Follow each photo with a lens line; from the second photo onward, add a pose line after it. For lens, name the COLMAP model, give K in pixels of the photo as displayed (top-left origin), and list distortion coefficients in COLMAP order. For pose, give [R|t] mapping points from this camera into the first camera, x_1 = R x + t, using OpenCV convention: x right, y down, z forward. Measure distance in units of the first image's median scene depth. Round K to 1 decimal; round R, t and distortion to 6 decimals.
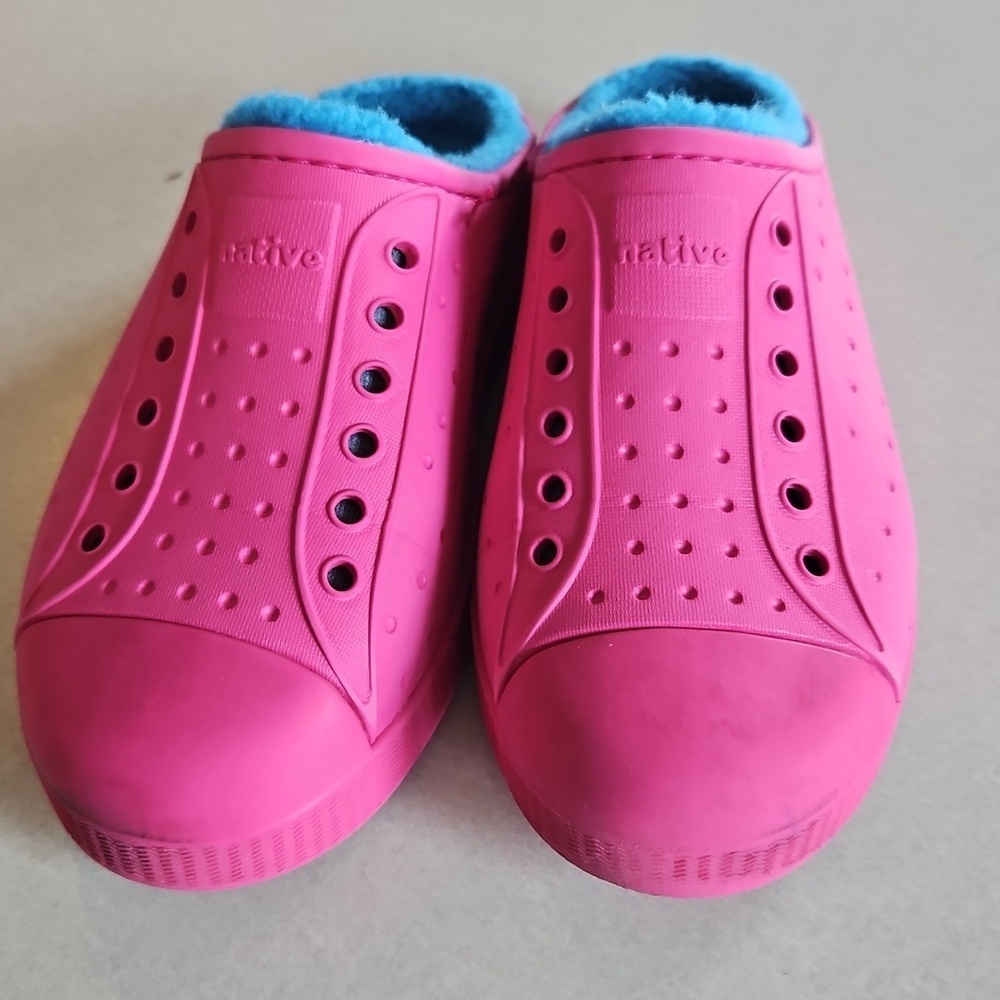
lens RADIAL K [[1313.4, 0, 497.0], [0, 1313.4, 516.8], [0, 0, 1]] dist [0.001074, 0.005514]
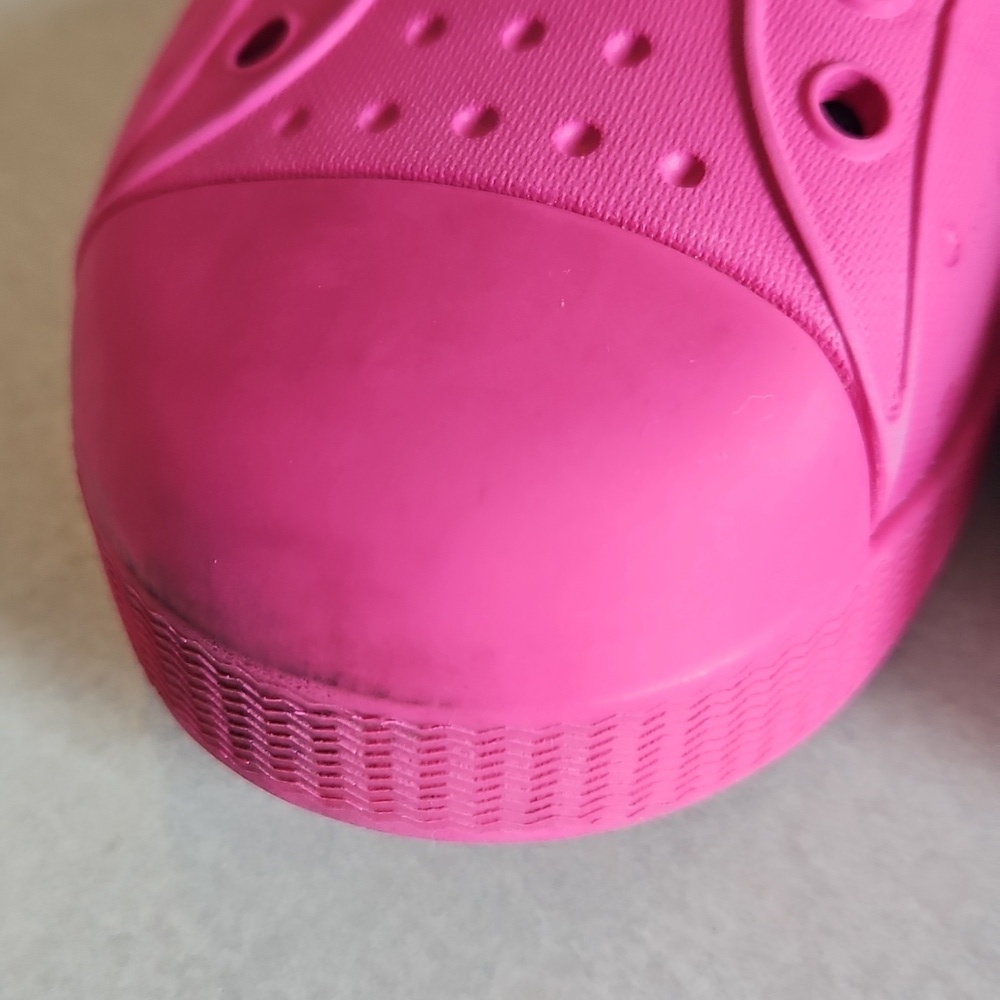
lens RADIAL K [[1424.2, 0, 500.0], [0, 1424.2, 500.0], [0, 0, 1]] dist [0.051189, -0.204566]
pose [[0.992424, 0.079569, -0.093612, -0.179463], [-0.081667, 0.996482, -0.018797, 0.188549], [0.091787, 0.026300, 0.995431, 0.559486]]
